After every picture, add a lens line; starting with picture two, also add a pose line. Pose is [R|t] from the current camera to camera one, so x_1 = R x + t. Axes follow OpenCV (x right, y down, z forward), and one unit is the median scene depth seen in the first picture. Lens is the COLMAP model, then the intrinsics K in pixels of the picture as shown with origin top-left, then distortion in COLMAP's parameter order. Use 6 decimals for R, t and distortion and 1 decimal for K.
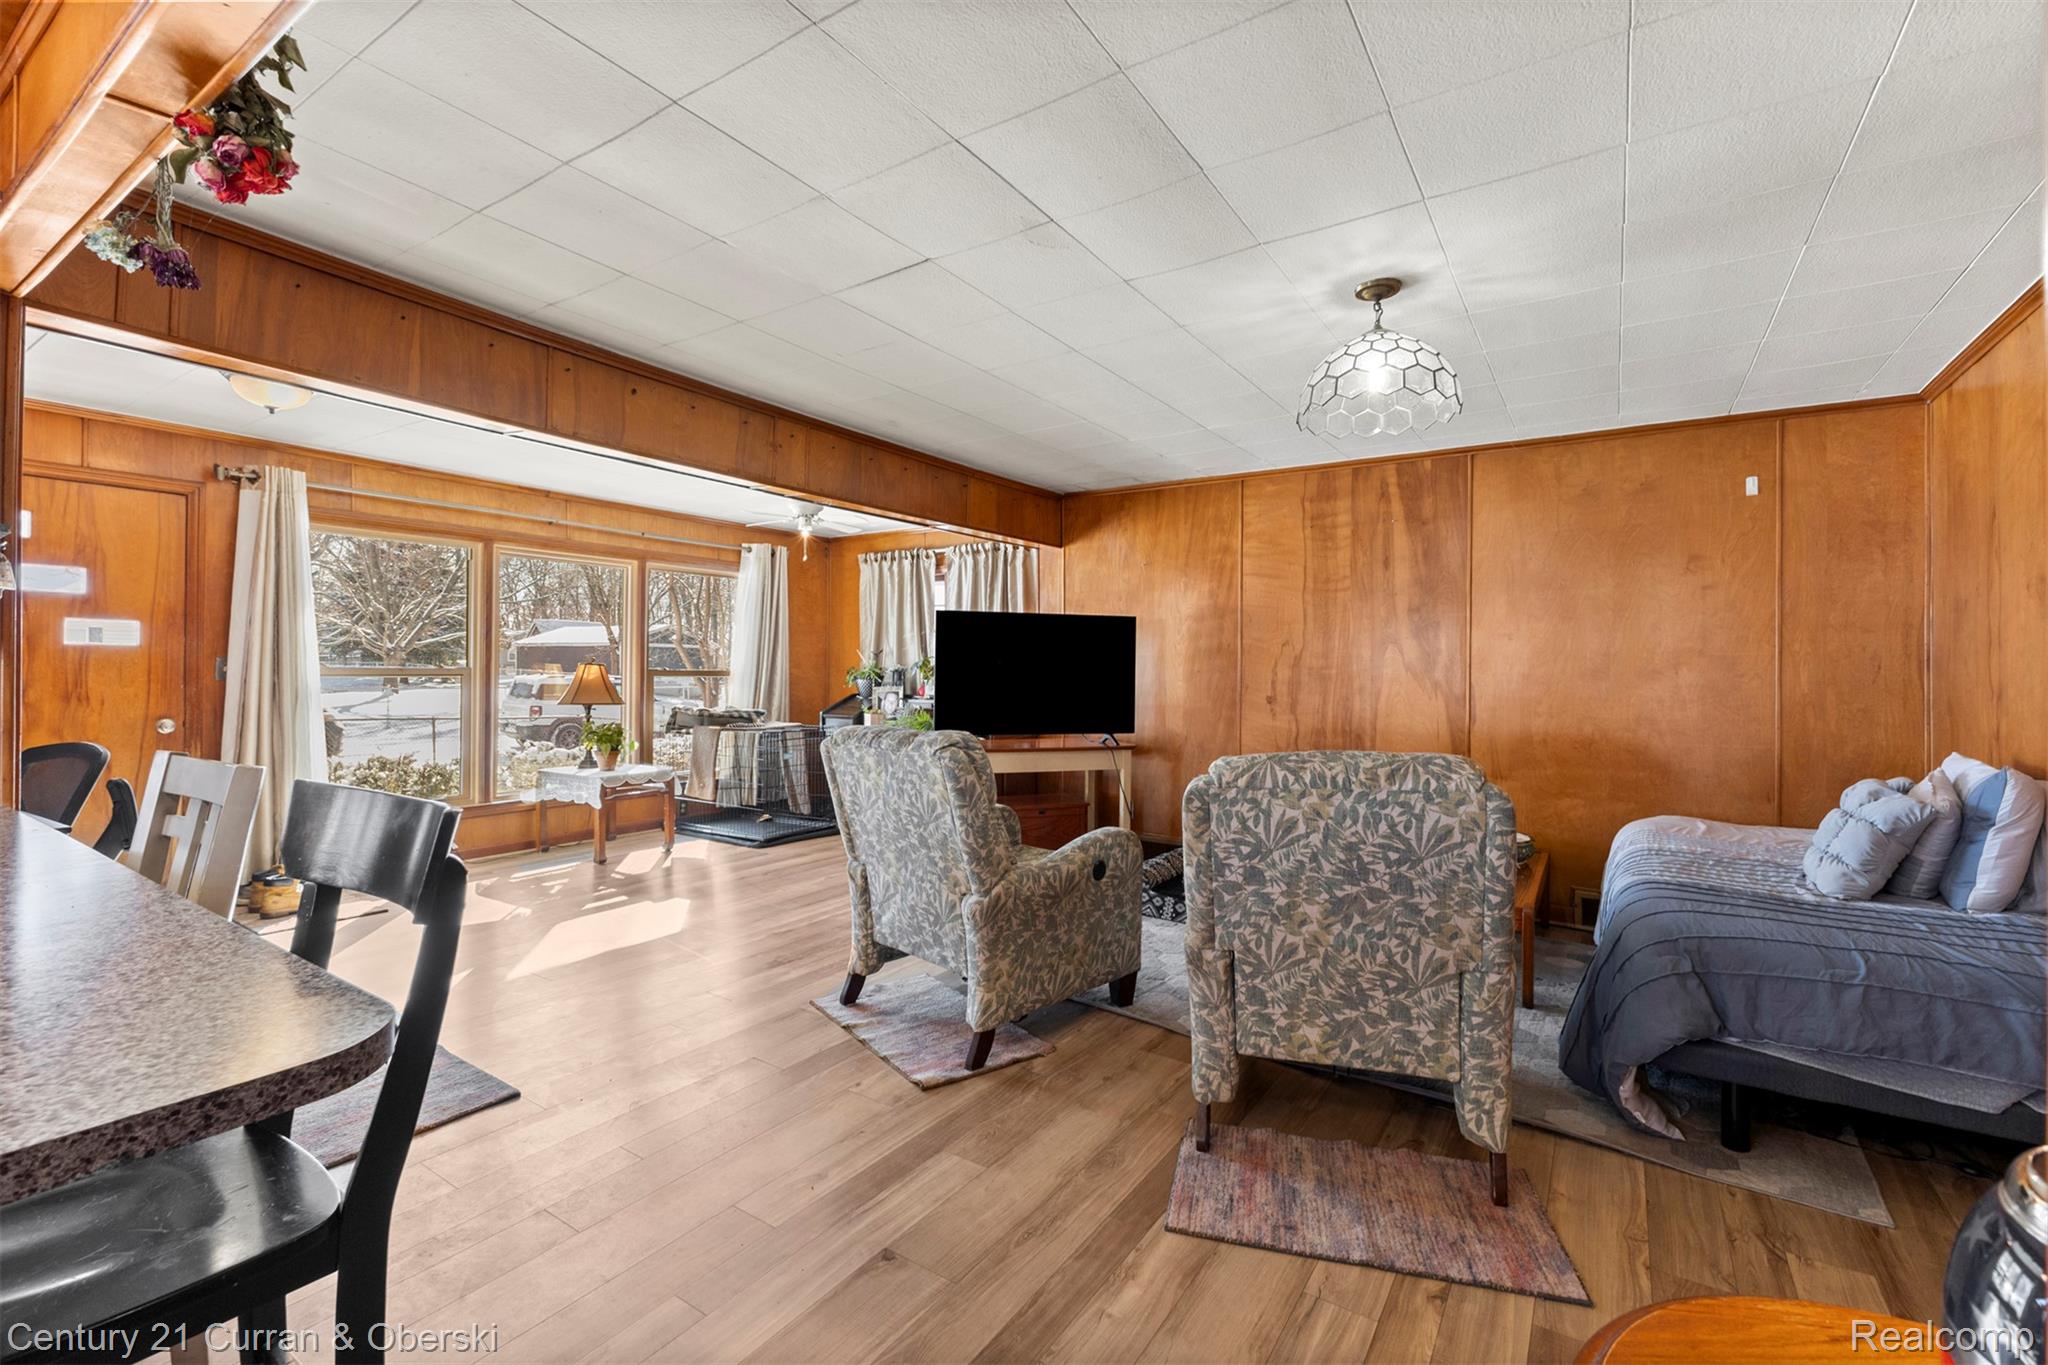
lens RADIAL K [[888.6, 0, 1029.1], [0, 888.6, 673.7], [0, 0, 1]] dist [0.014421, -0.005213]
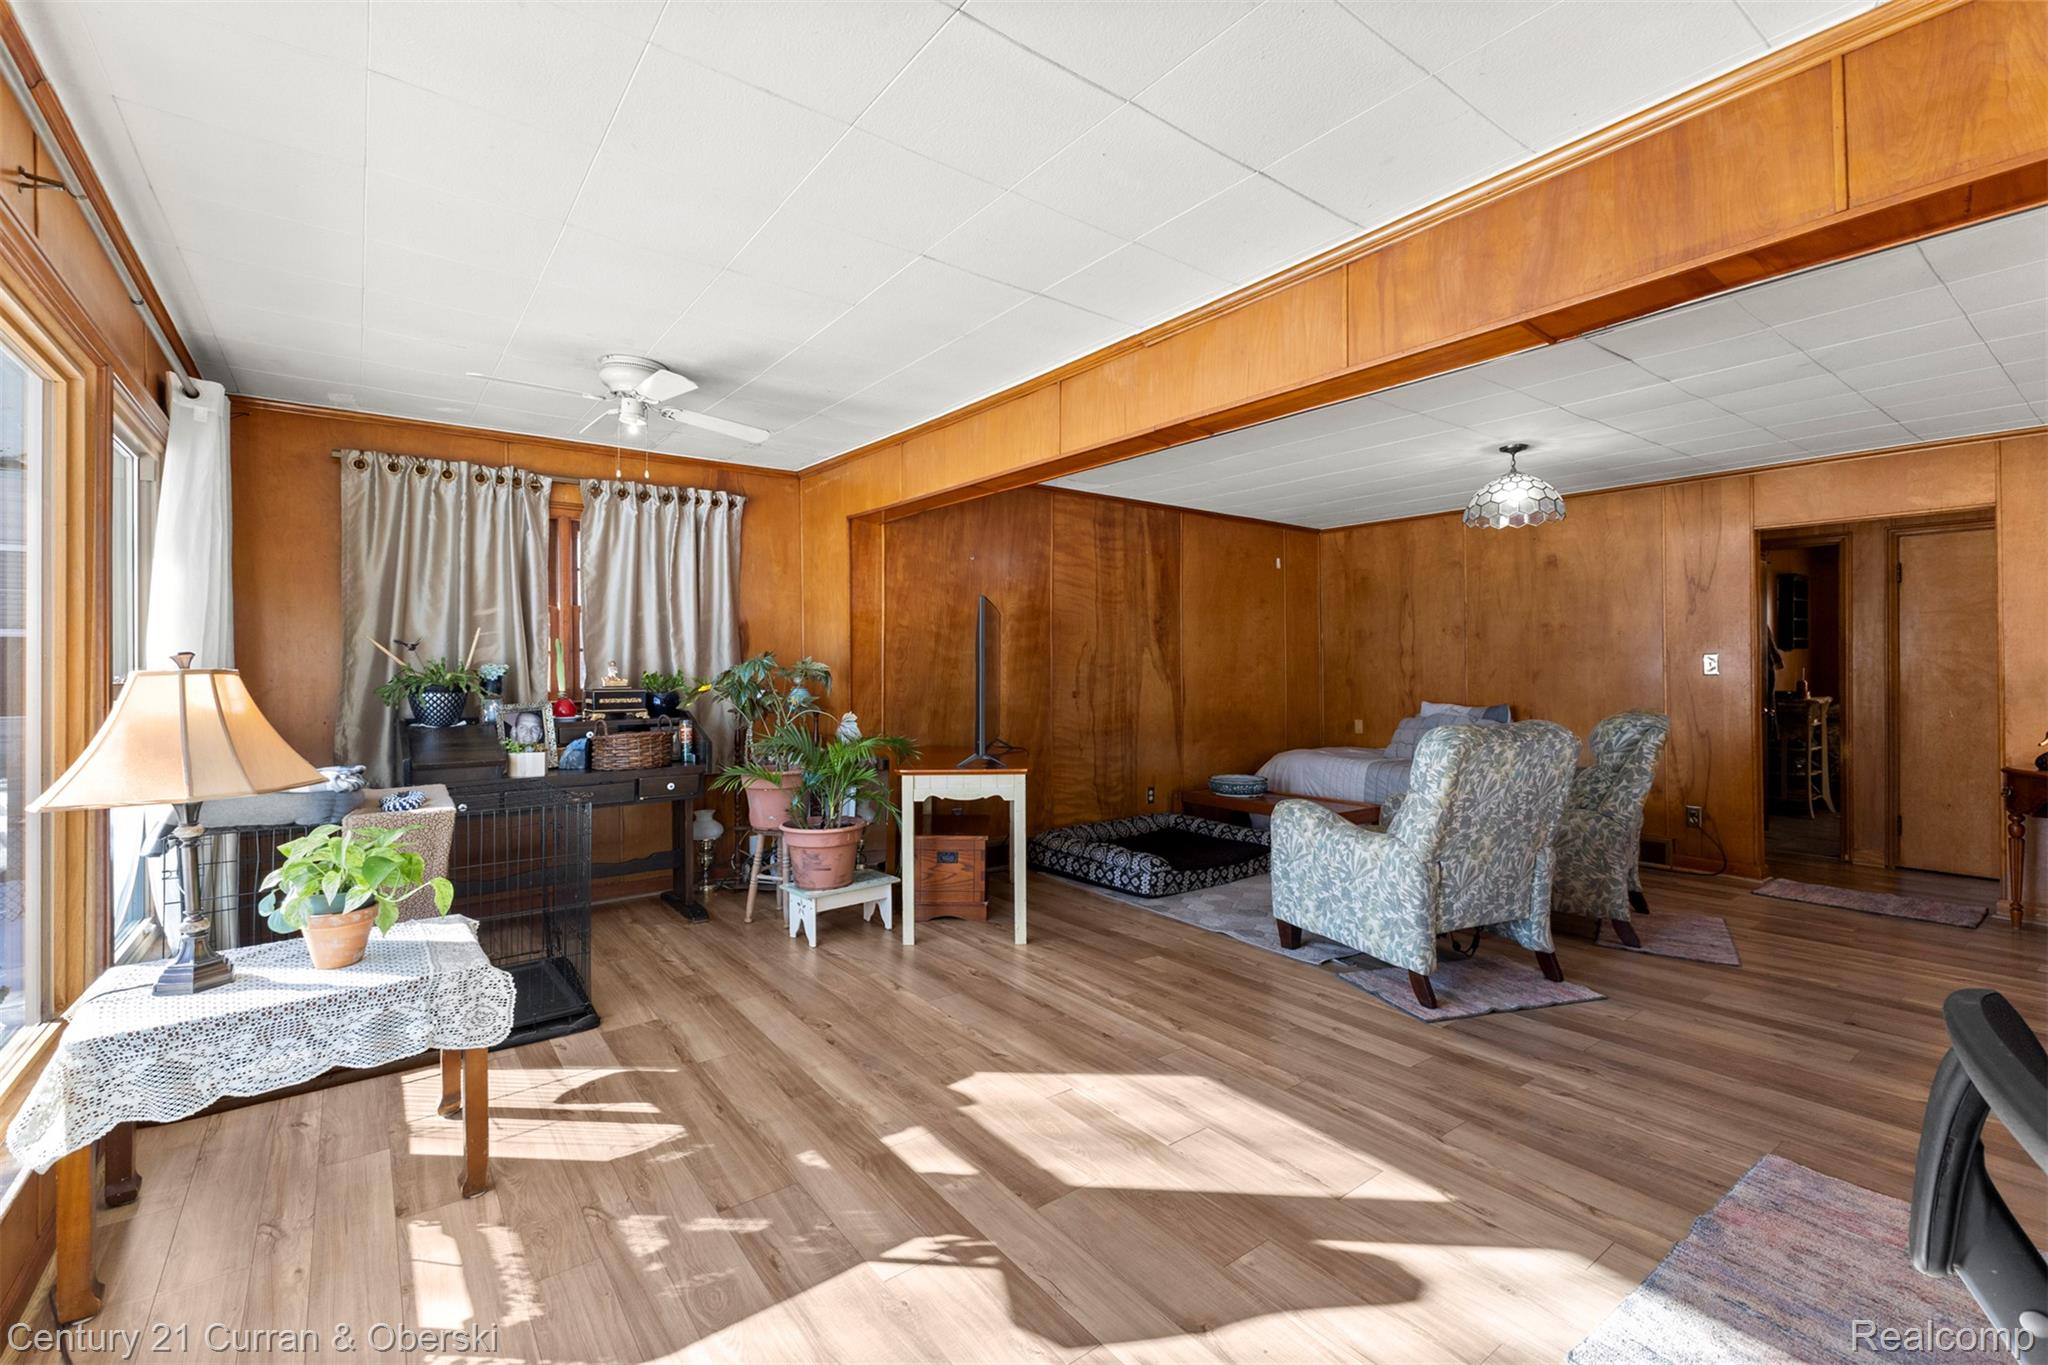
lens RADIAL K [[888.6, 0, 1008.6], [0, 888.6, 671.8], [0, 0, 1]] dist [0.014421, -0.005213]
pose [[0.346078, -0.014336, 0.938096, -0.838794], [0.009753, 0.999884, 0.011683, -0.013930], [-0.938155, 0.005106, 0.346178, 0.712942]]
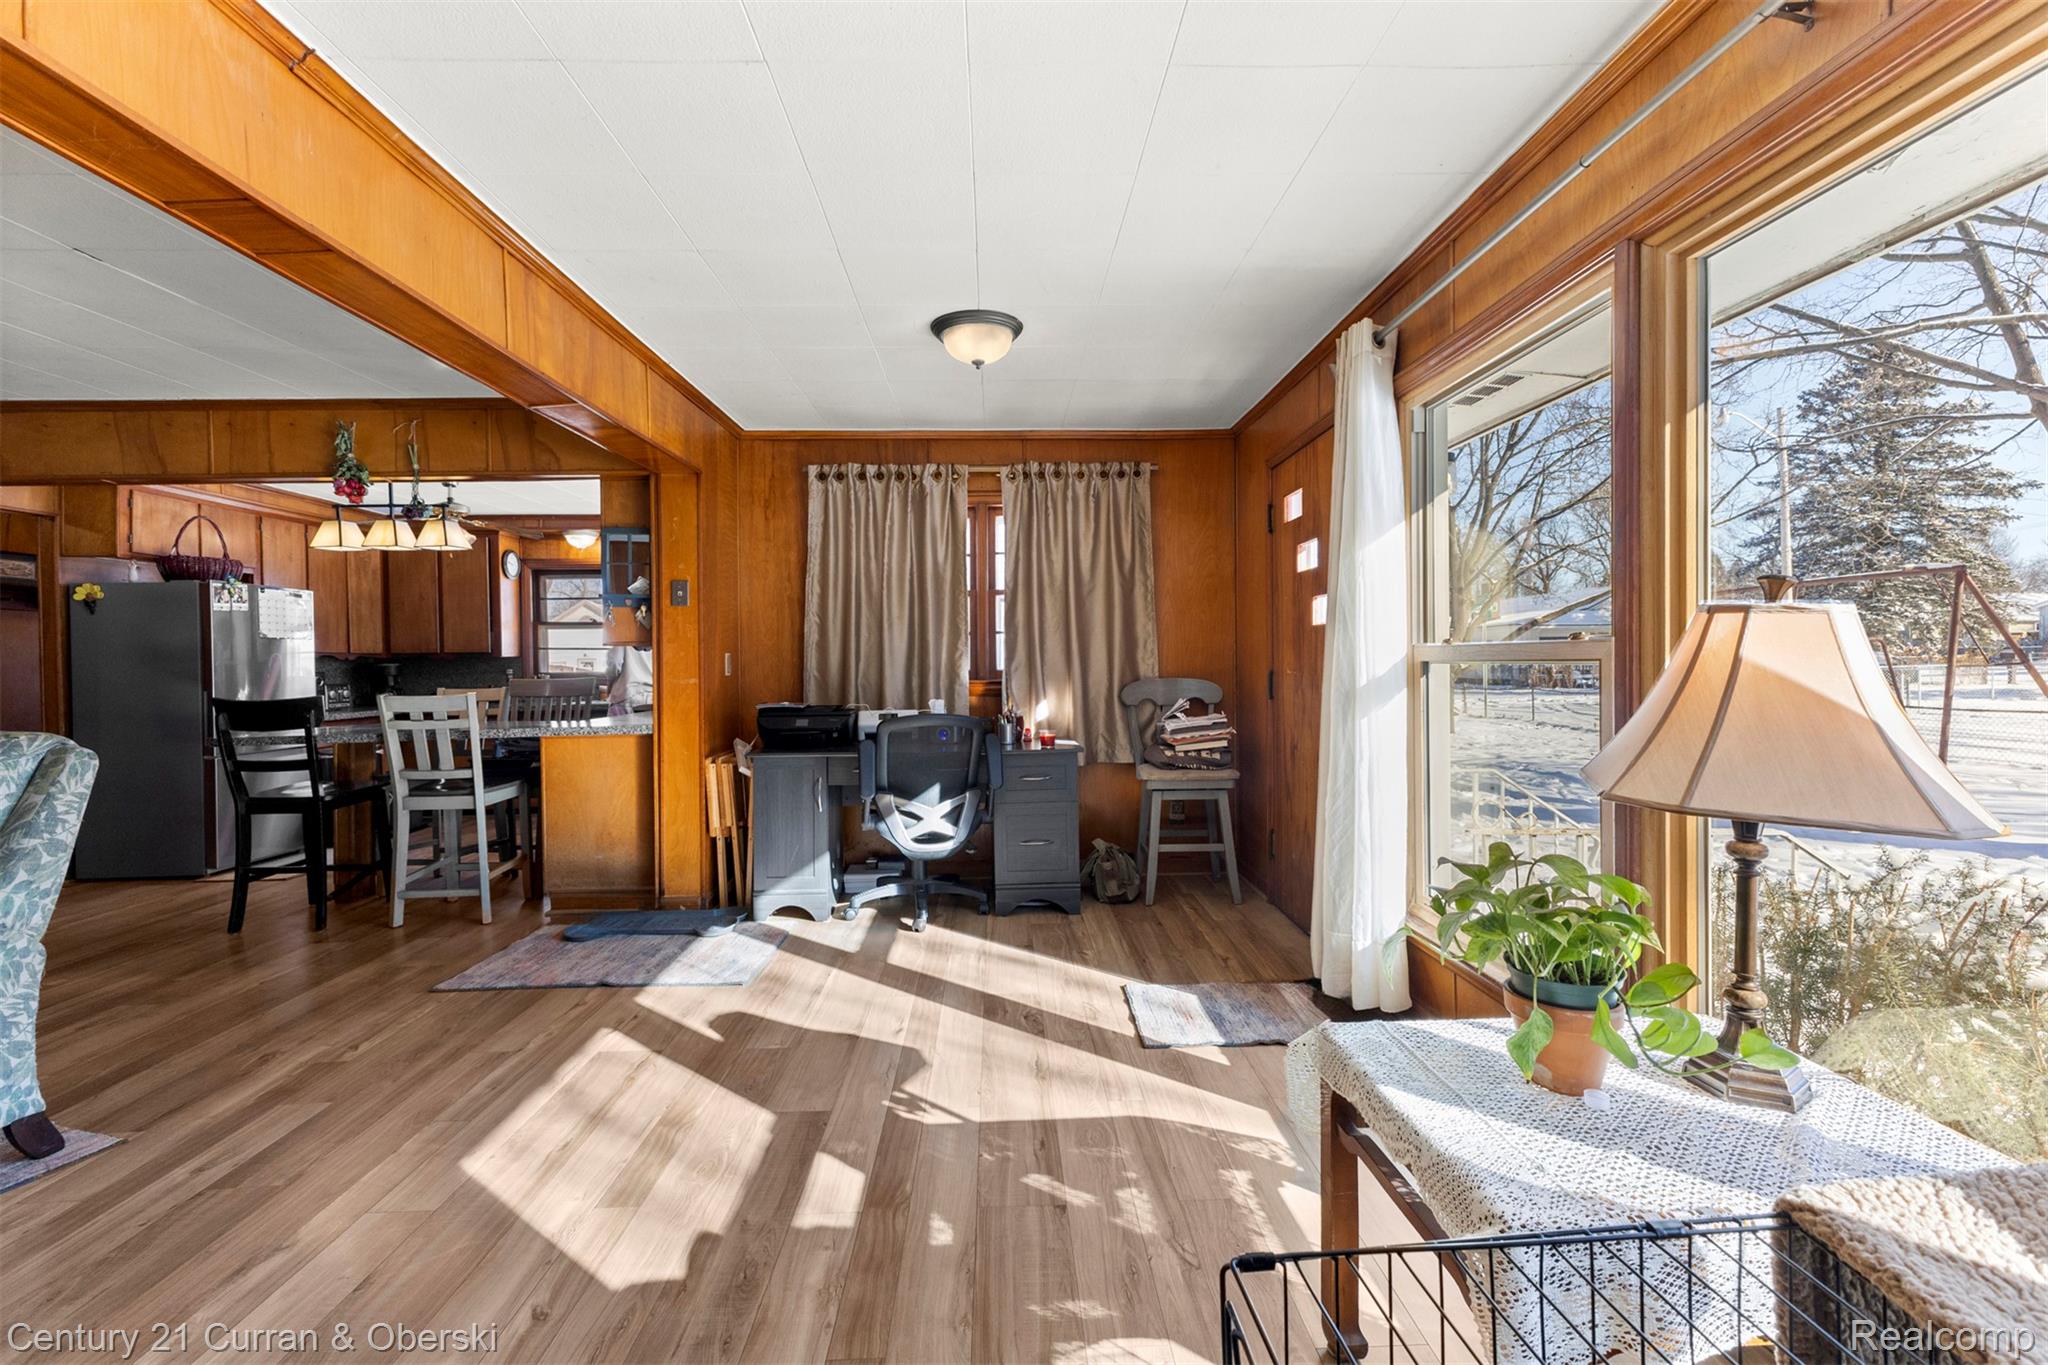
lens RADIAL K [[888.6, 0, 1033.4], [0, 888.6, 668.9], [0, 0, 1]] dist [0.014421, -0.005213]
pose [[-0.815724, 0.008205, -0.578384, -0.272966], [0.004090, 0.999956, 0.008419, 0.003208], [0.578427, 0.004502, -0.815721, 1.284916]]
